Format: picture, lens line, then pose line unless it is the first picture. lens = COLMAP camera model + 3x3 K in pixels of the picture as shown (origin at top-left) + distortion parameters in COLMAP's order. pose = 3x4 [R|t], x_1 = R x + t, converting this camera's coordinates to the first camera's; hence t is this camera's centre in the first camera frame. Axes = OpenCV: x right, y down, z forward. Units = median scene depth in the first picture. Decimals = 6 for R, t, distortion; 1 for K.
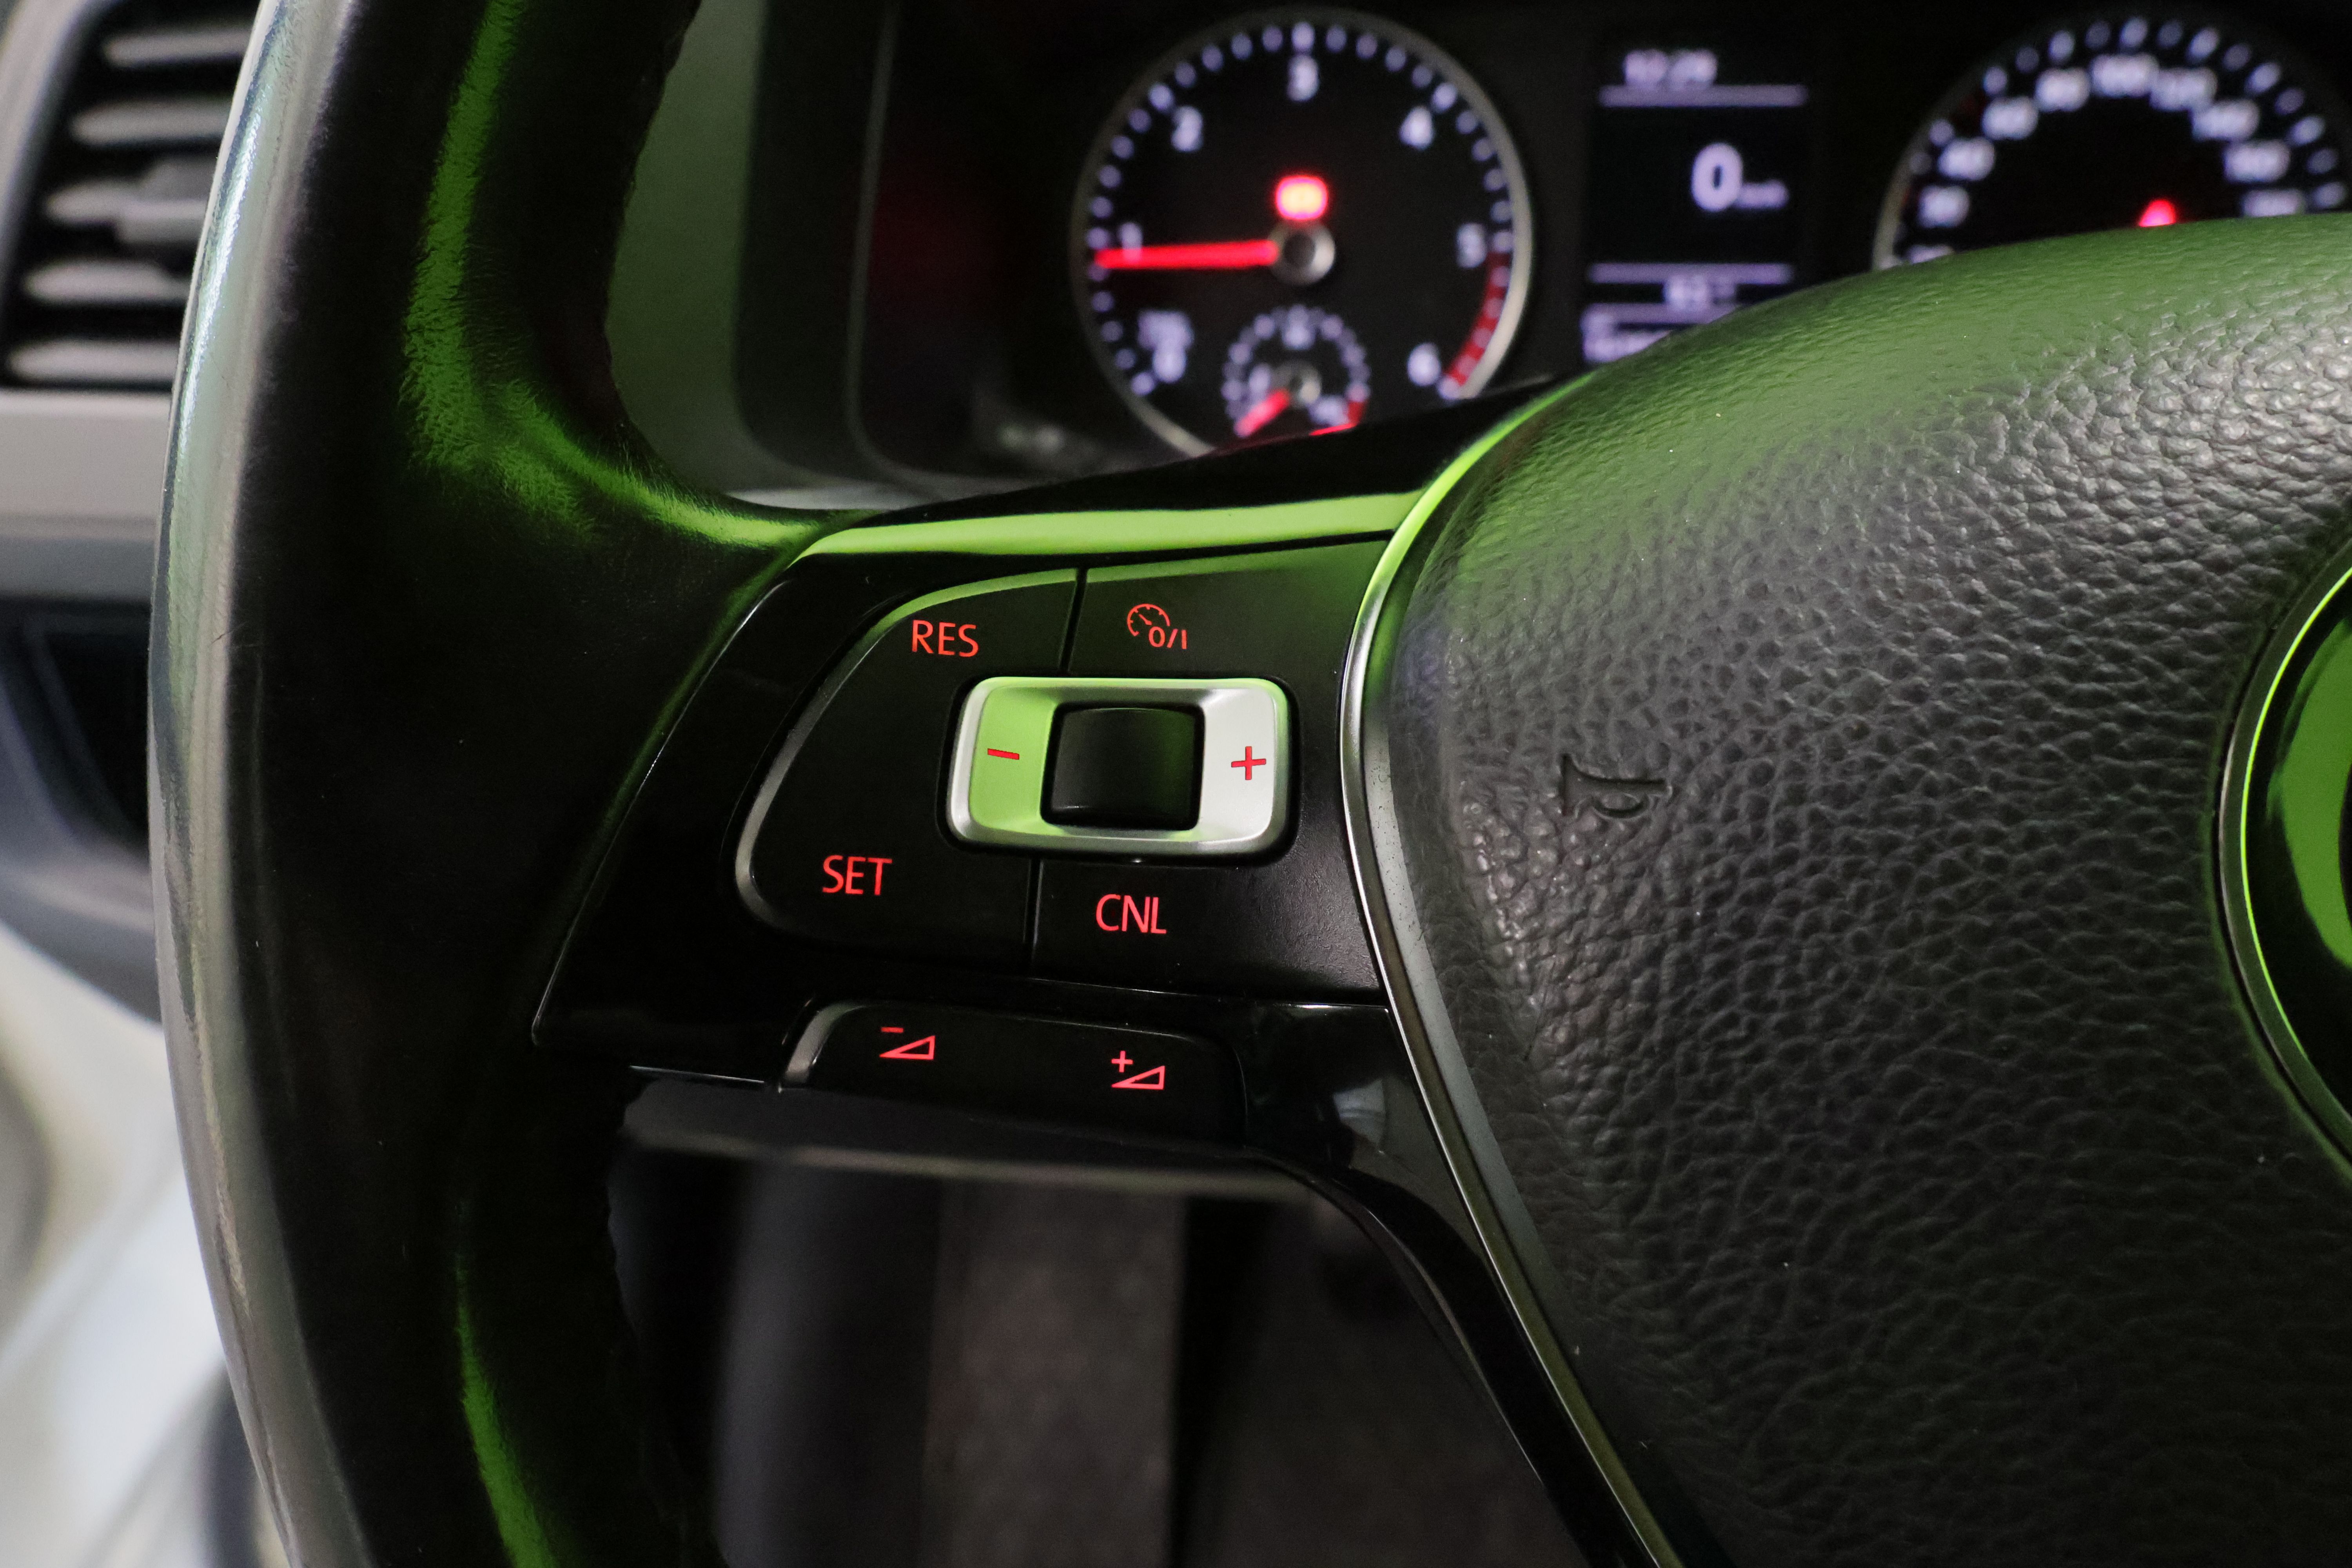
lens RADIAL K [[1678.6, 0, 1176.9], [0, 1678.6, 740.0], [0, 0, 1]] dist [0.014444, -0.008635]
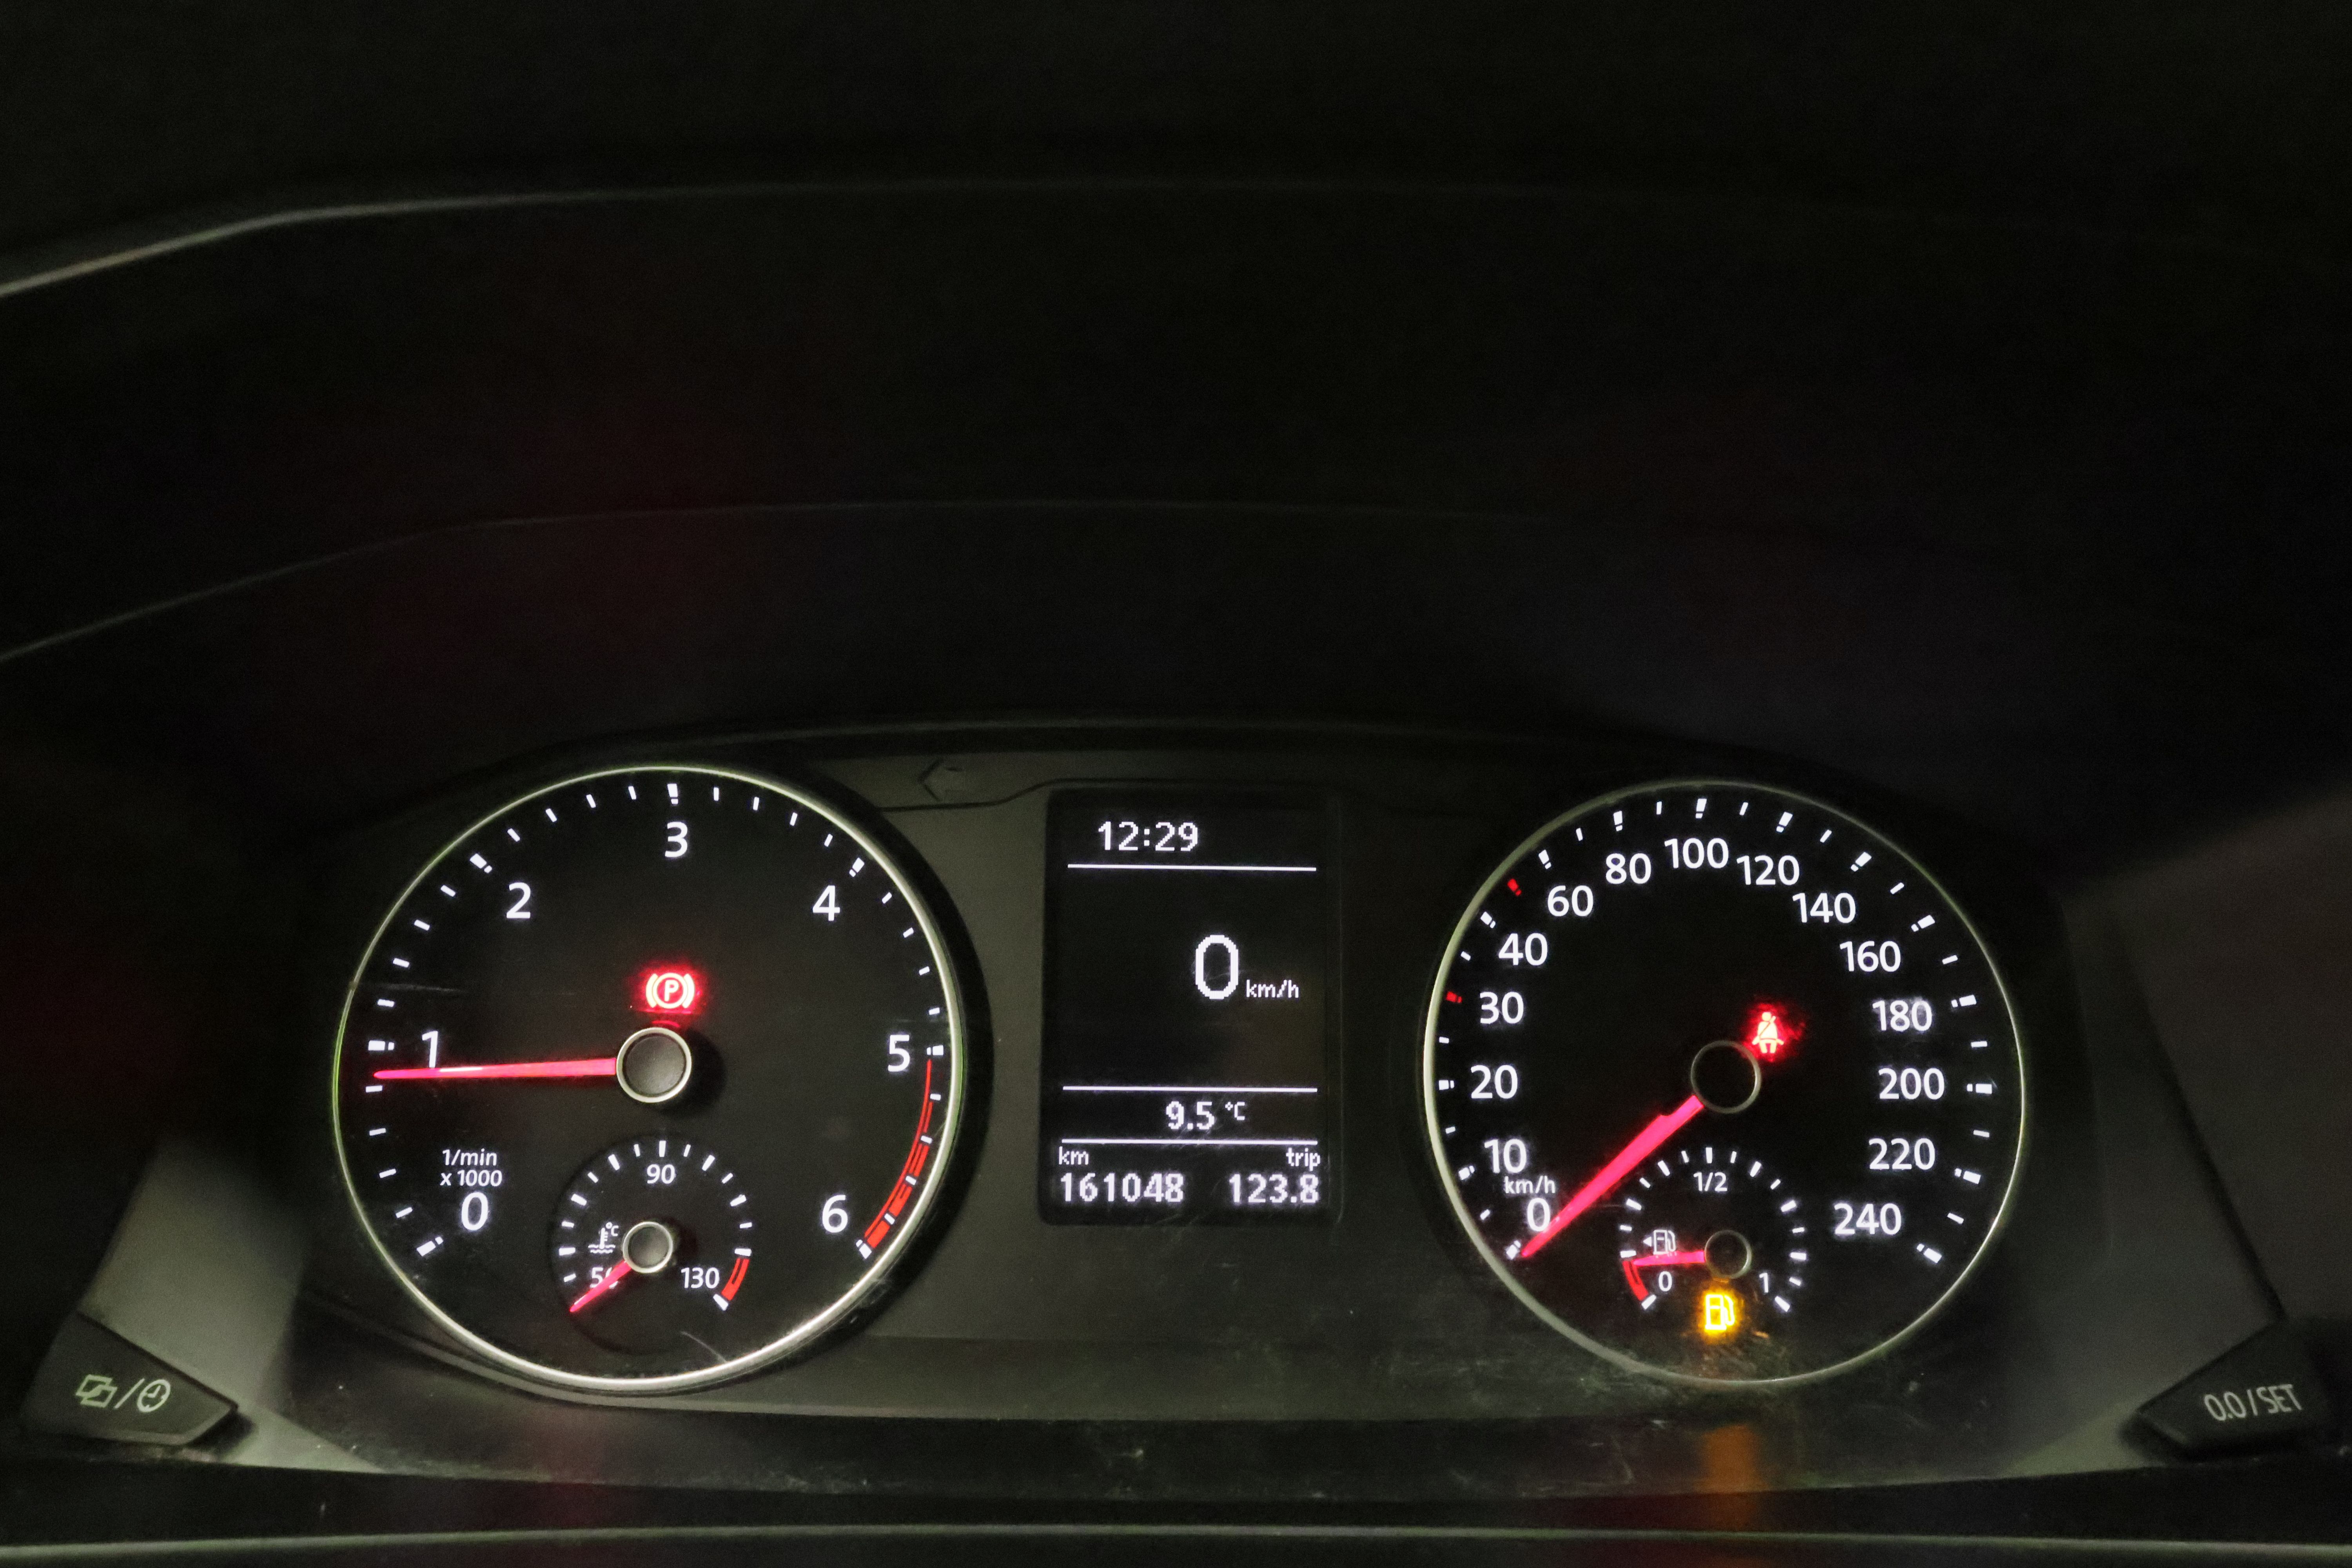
lens RADIAL K [[1678.6, 0, 1176.9], [0, 1678.6, 740.0], [0, 0, 1]] dist [0.014444, -0.008635]
pose [[0.994551, 0.016264, 0.102970, 0.223346], [0.021911, 0.933076, -0.359010, -0.156757], [-0.101918, 0.359310, 0.927636, 0.250584]]
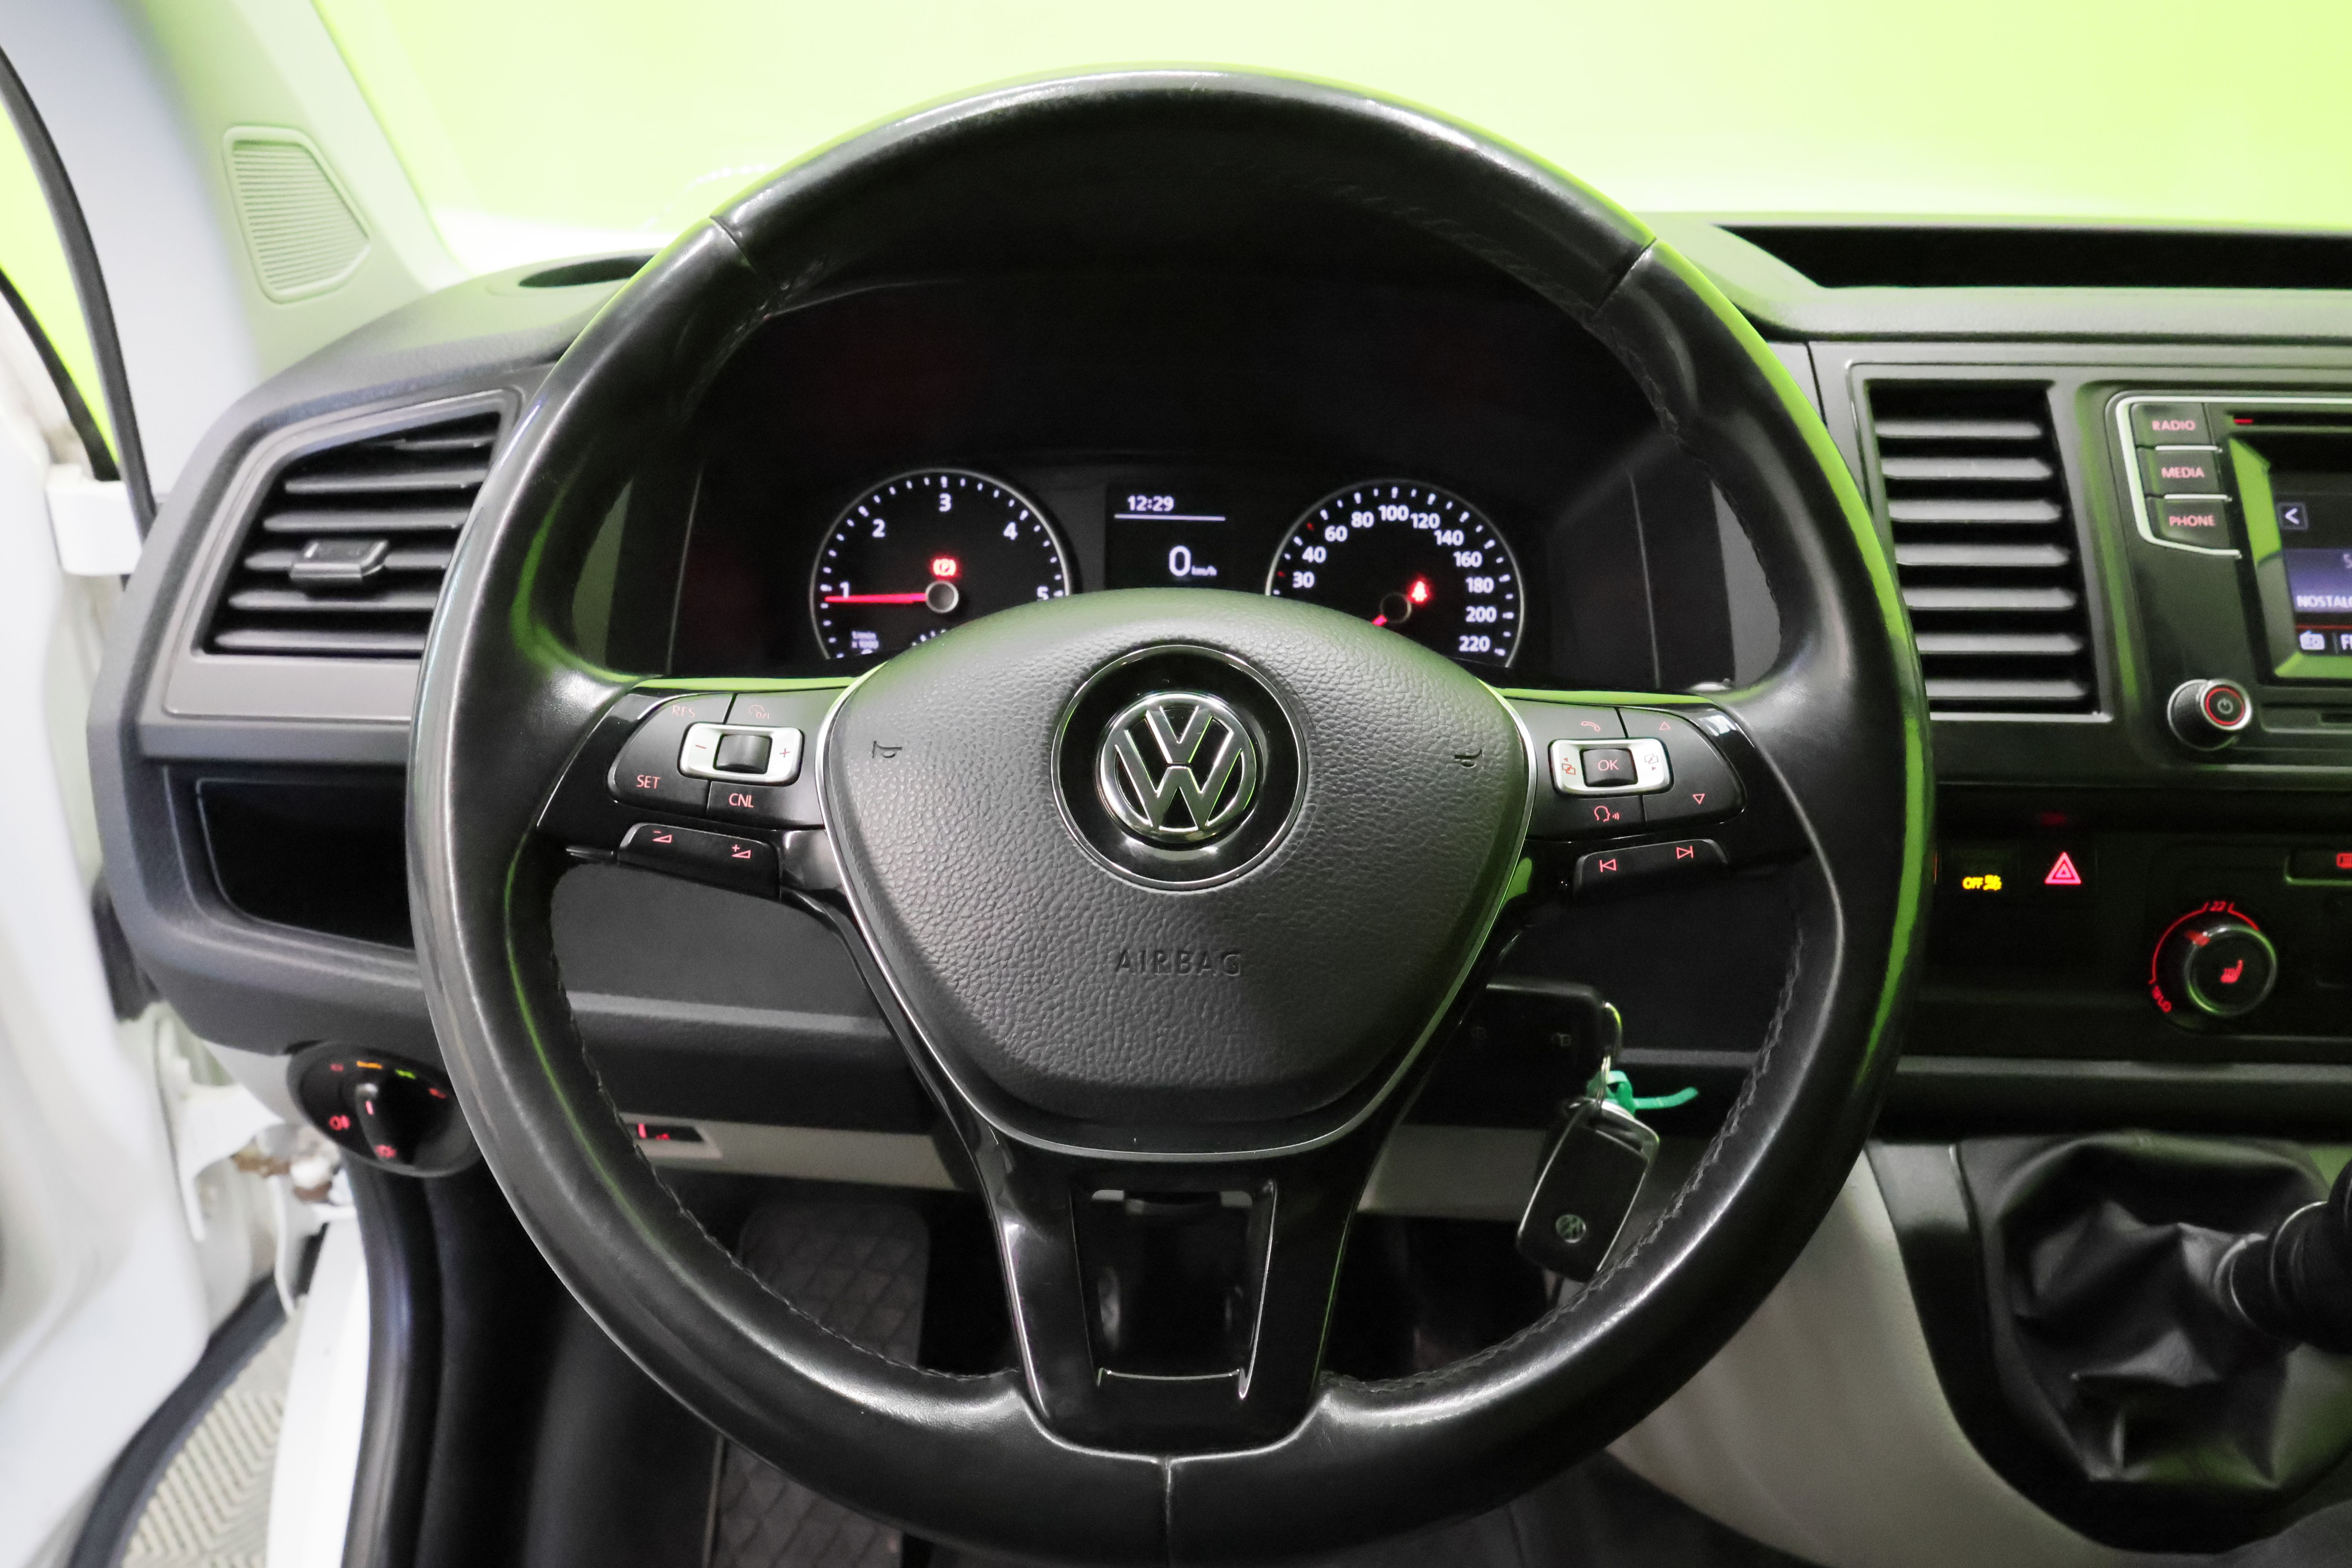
lens RADIAL K [[1678.6, 0, 1176.9], [0, 1678.6, 740.0], [0, 0, 1]] dist [0.014444, -0.008635]
pose [[0.996076, 0.009917, 0.087947, 0.165460], [0.008076, 0.979372, -0.201906, 0.209221], [-0.088135, 0.201824, 0.975448, -0.693383]]
